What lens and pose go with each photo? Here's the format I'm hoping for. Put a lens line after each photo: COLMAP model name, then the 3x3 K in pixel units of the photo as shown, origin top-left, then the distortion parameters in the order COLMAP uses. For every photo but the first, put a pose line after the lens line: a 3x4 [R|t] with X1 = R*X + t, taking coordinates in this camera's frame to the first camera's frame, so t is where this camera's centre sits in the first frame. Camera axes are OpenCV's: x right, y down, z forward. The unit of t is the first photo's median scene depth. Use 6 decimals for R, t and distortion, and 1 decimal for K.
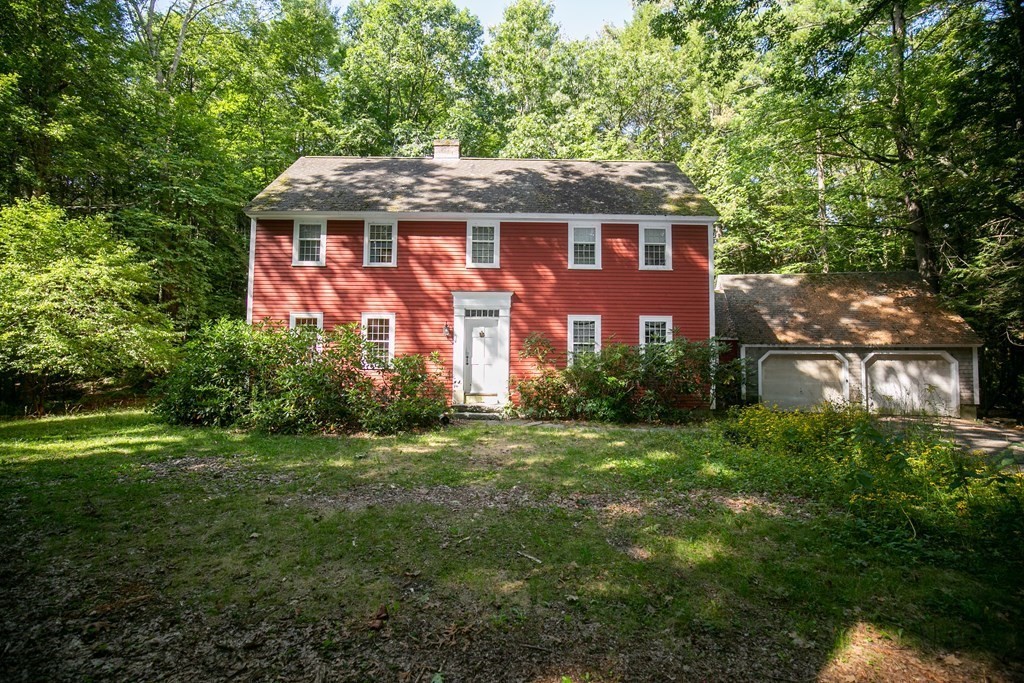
lens RADIAL K [[466.6, 0, 521.5], [0, 466.6, 343.5], [0, 0, 1]] dist [-0.021802, 0.002309]
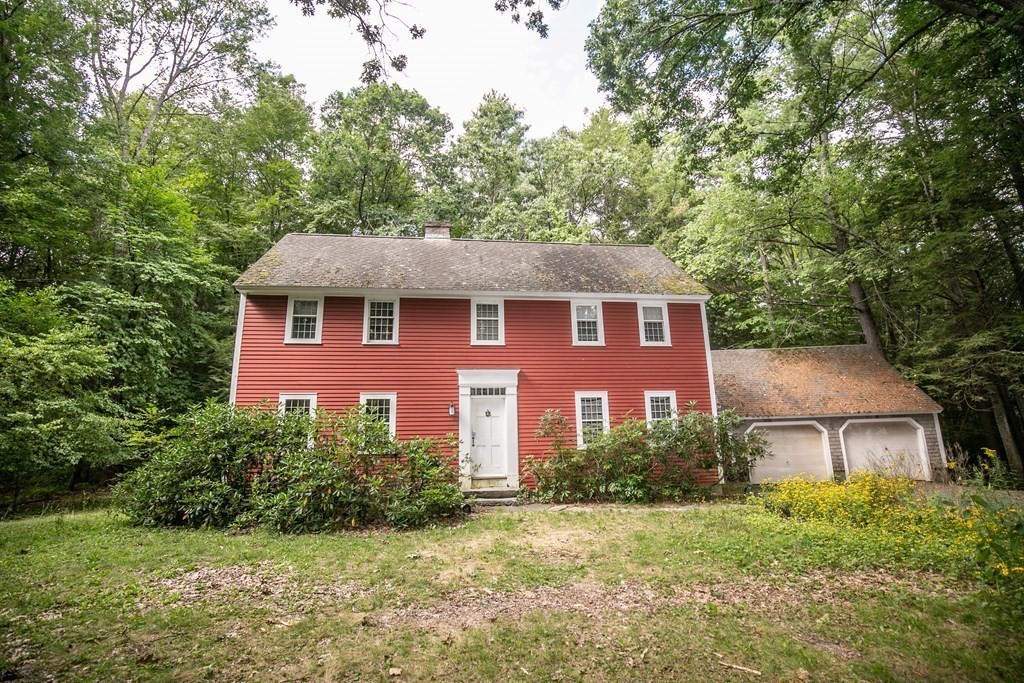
lens RADIAL K [[466.6, 0, 520.4], [0, 466.6, 341.8], [0, 0, 1]] dist [-0.021802, 0.002309]
pose [[0.992339, -0.004581, 0.123459, -0.136646], [0.025465, 0.985438, -0.168115, -0.001892], [-0.120891, 0.169971, 0.978006, 0.029064]]
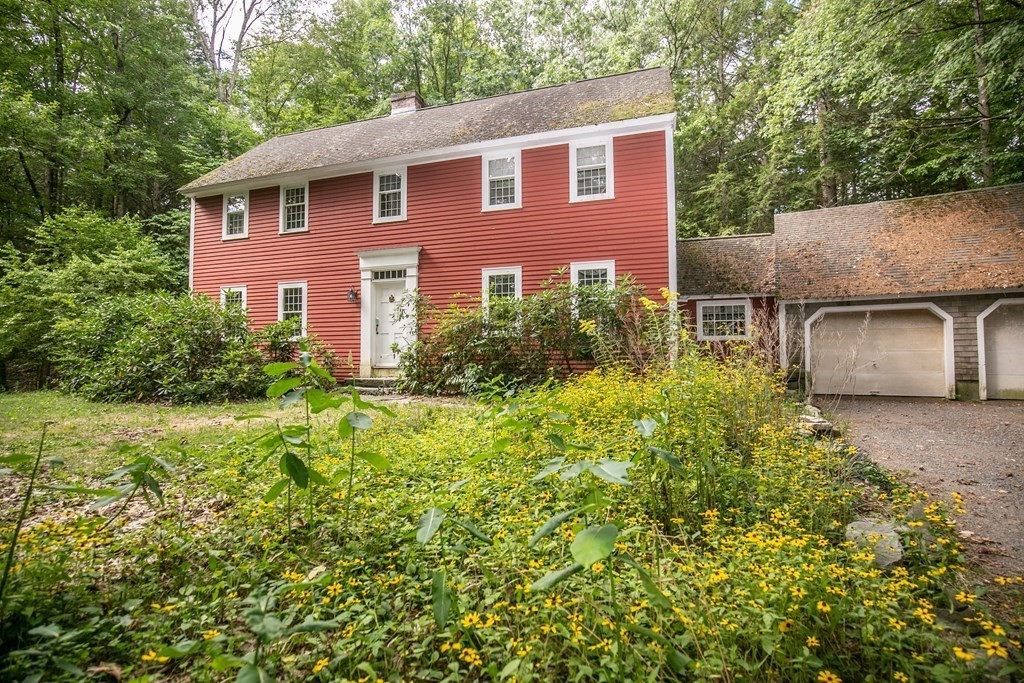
lens RADIAL K [[465.9, 0, 514.1], [0, 465.9, 349.9], [0, 0, 1]] dist [-0.017262, 0.000122]
pose [[0.950715, -0.021163, -0.309342, 0.399268], [0.031057, 0.999150, 0.027093, 0.059337], [0.308506, -0.035365, 0.950565, 0.239526]]
